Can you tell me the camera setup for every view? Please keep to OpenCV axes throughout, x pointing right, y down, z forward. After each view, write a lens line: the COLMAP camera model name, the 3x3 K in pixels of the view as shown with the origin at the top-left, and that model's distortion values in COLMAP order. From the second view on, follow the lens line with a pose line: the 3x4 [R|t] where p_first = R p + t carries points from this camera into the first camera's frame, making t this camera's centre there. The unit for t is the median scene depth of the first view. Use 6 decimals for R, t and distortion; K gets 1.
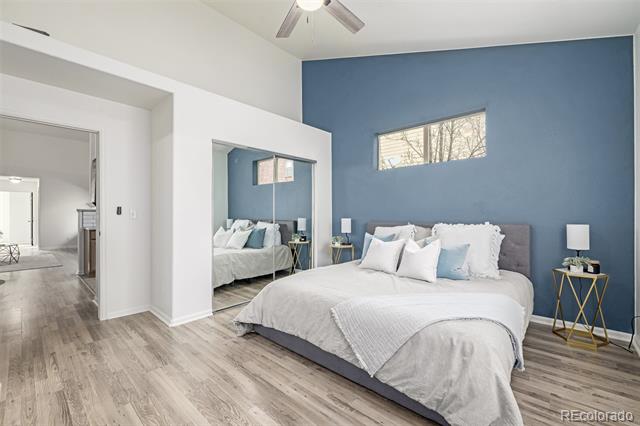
lens RADIAL K [[268.5, 0, 320.0], [0, 268.5, 213.0], [0, 0, 1]] dist [0.000761, 0.000049]
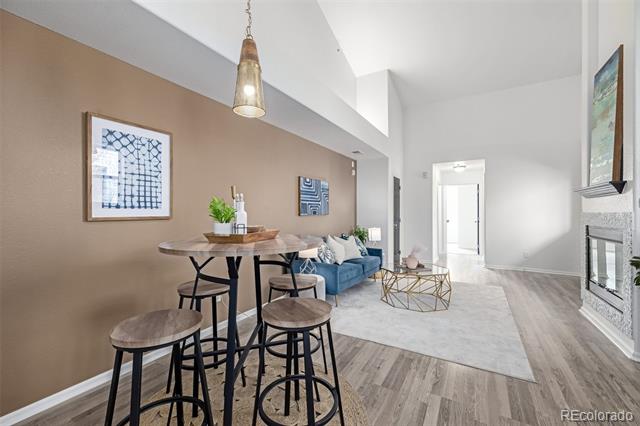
lens RADIAL K [[268.5, 0, 320.0], [0, 268.5, 213.0], [0, 0, 1]] dist [0.000761, 0.000049]
pose [[0.195762, 0.008213, -0.980617, -0.472022], [0.005994, 0.999936, 0.009571, -0.004778], [0.980633, -0.007751, 0.195701, 0.469319]]
